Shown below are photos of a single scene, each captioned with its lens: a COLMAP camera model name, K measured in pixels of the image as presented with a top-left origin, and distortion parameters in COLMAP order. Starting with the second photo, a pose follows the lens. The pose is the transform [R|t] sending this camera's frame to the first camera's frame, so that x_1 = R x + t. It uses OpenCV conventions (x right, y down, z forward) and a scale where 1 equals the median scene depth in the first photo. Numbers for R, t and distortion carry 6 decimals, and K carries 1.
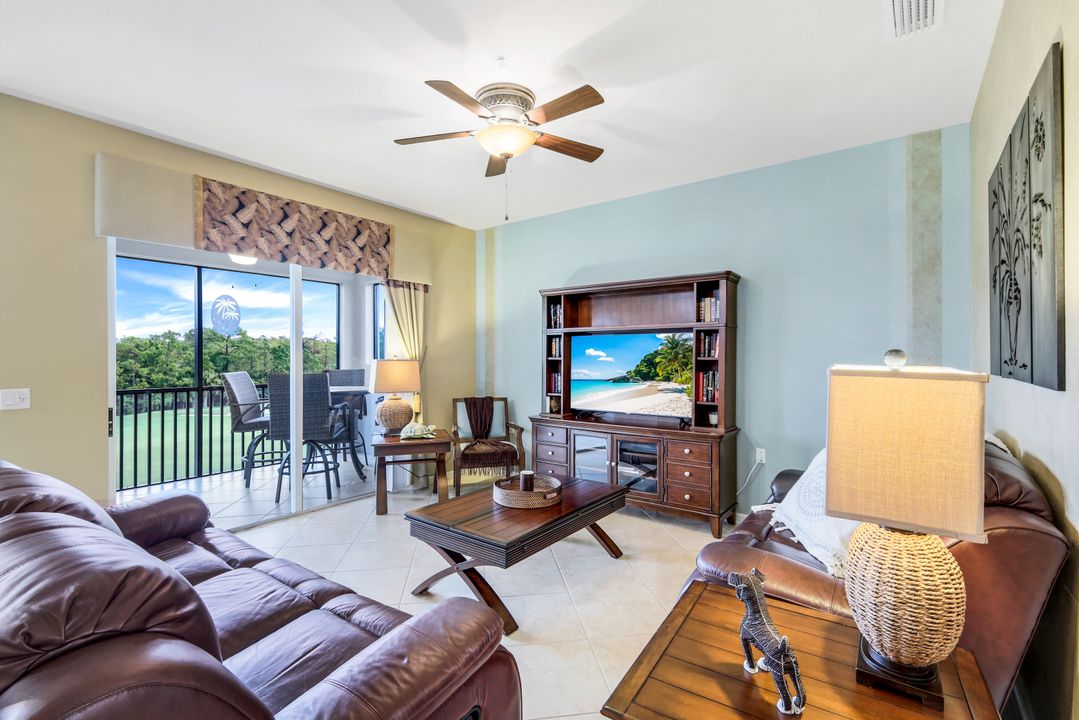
lens RADIAL K [[485.5, 0, 537.1], [0, 485.5, 356.4], [0, 0, 1]] dist [0.000242, 0.001386]
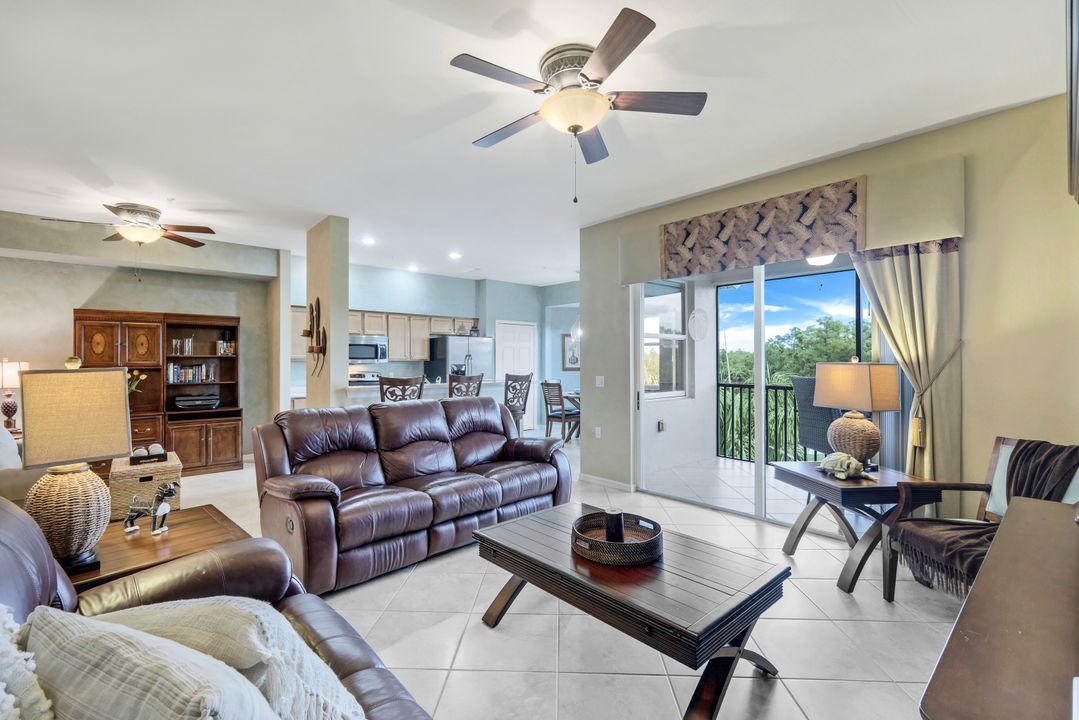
lens RADIAL K [[485.5, 0, 541.6], [0, 485.5, 358.5], [0, 0, 1]] dist [0.000242, 0.001386]
pose [[-0.178862, -0.001602, -0.983873, 0.535597], [0.003742, 0.999990, -0.002309, 0.000408], [0.983867, -0.004095, -0.178854, 0.713556]]
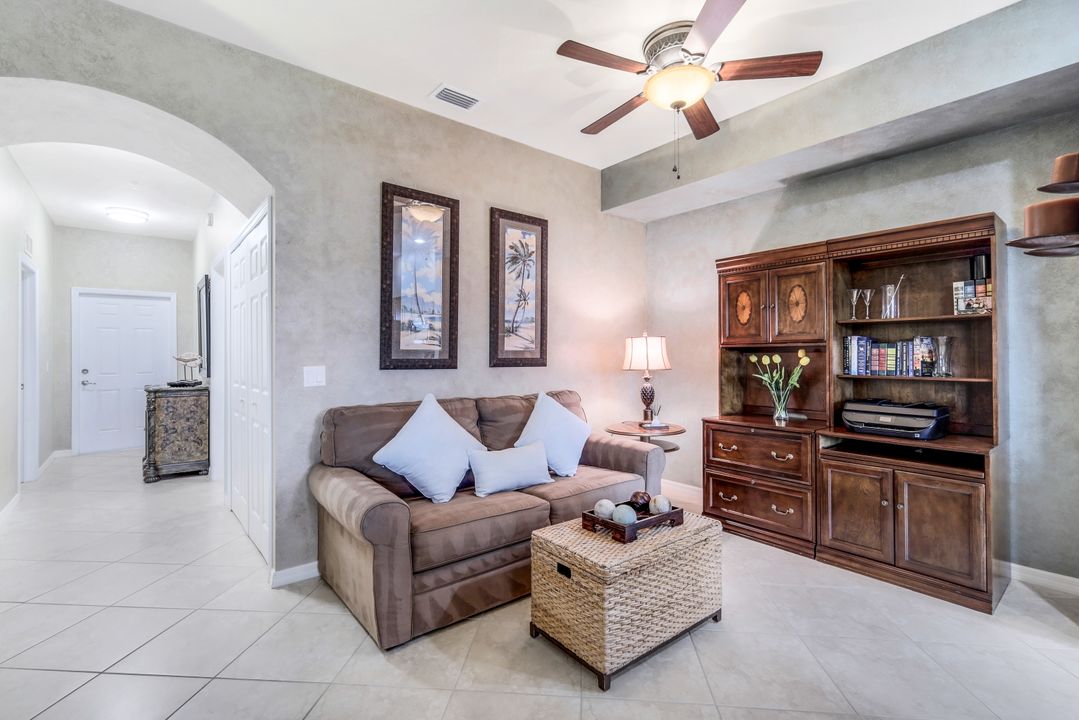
lens RADIAL K [[485.5, 0, 543.1], [0, 485.5, 348.6], [0, 0, 1]] dist [0.000242, 0.001386]
pose [[-0.974269, 0.011145, 0.225114, -0.338778], [0.009237, 0.999912, -0.009527, 0.027255], [-0.225201, -0.007202, -0.974286, 0.237328]]
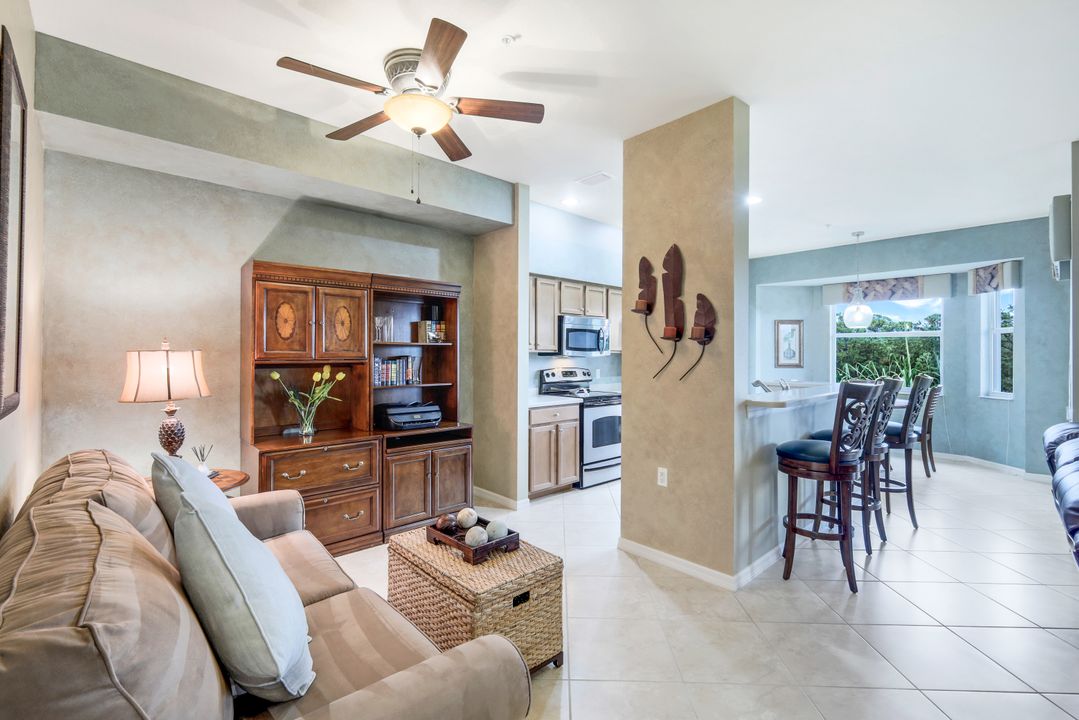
lens RADIAL K [[485.5, 0, 536.5], [0, 485.5, 355.1], [0, 0, 1]] dist [0.000242, 0.001386]
pose [[-0.167987, 0.003270, -0.985784, 0.182862], [-0.002824, 0.999989, 0.003798, 0.003653], [0.985785, 0.003422, -0.167976, -0.120214]]
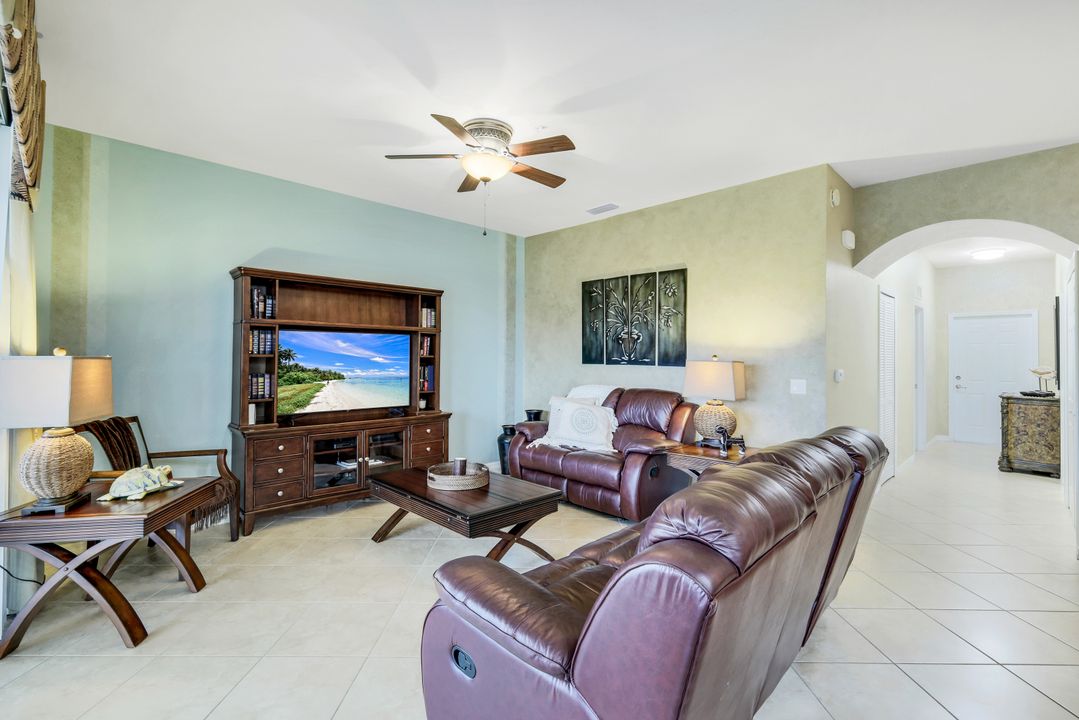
lens RADIAL K [[485.5, 0, 546.6], [0, 485.5, 351.1], [0, 0, 1]] dist [0.000242, 0.001386]
pose [[0.133988, 0.013865, 0.990886, -0.743036], [-0.008694, 0.999880, -0.012815, 0.003526], [-0.990945, -0.006898, 0.134093, 0.450118]]
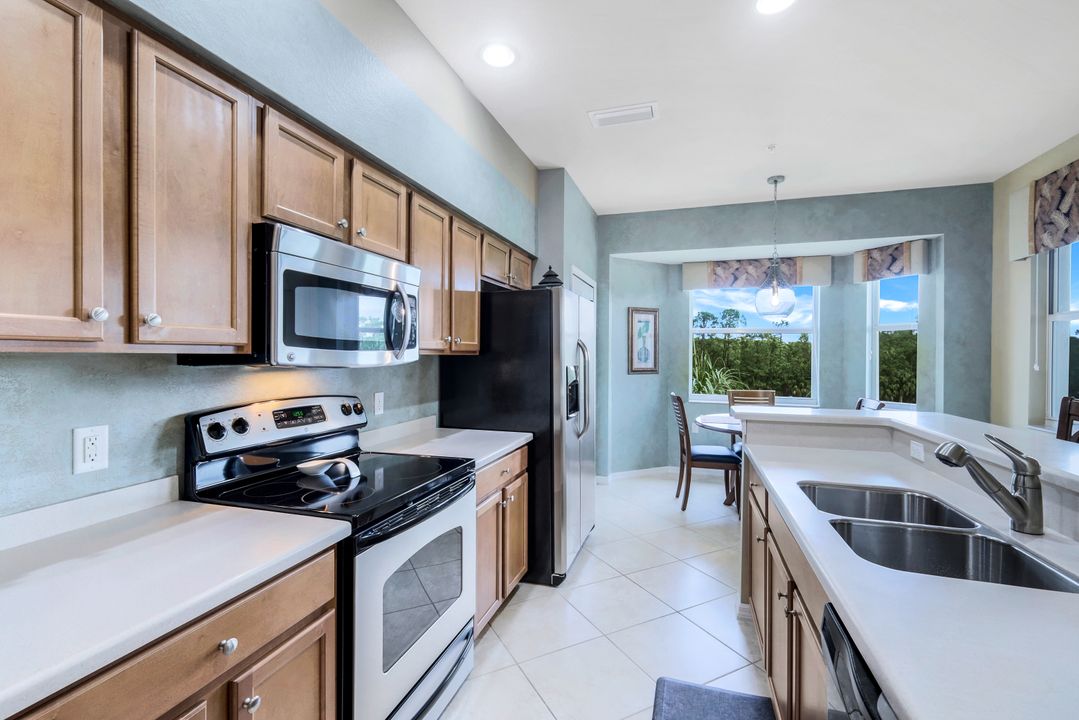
lens RADIAL K [[475.8, 0, 541.8], [0, 475.8, 357.3], [0, 0, 1]] dist [0.008018, -0.001649]
pose [[0.340926, 0.010252, -0.940034, -0.590335], [-0.005251, 0.999946, 0.009001, -0.000209], [0.940075, 0.001867, 0.340962, -0.189162]]
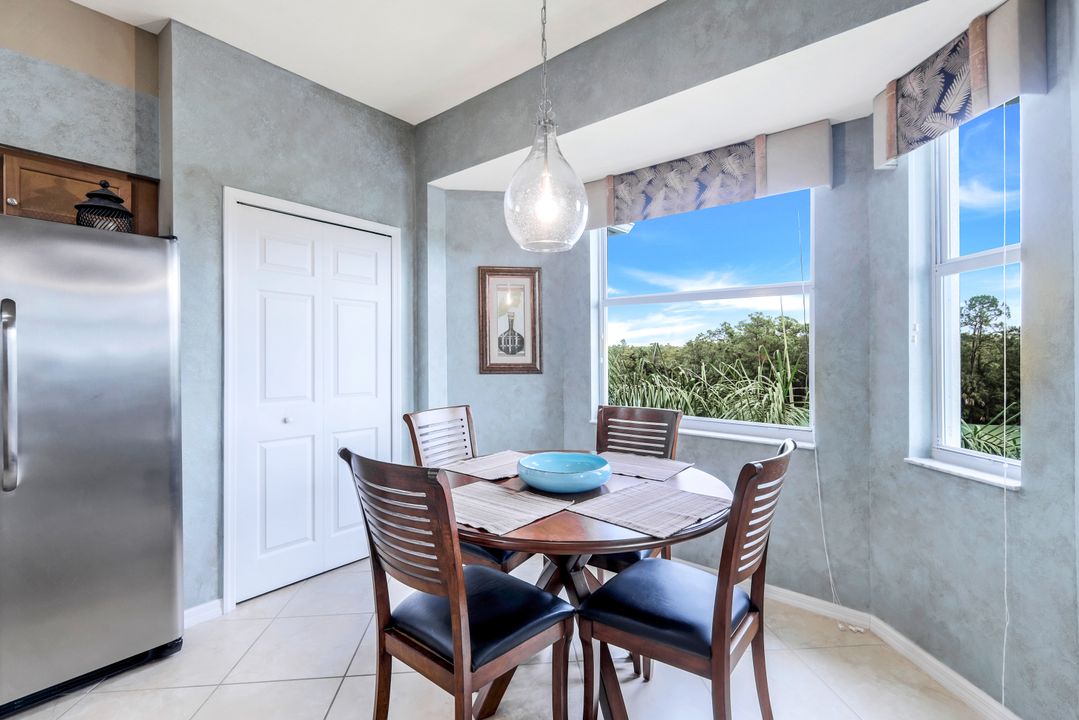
lens RADIAL K [[475.8, 0, 538.1], [0, 475.8, 350.5], [0, 0, 1]] dist [0.008018, -0.001649]
pose [[-0.035560, -0.007195, -0.999342, -0.889591], [-0.003467, 0.999969, -0.007076, 0.020583], [0.999362, 0.003213, -0.035584, 0.533824]]
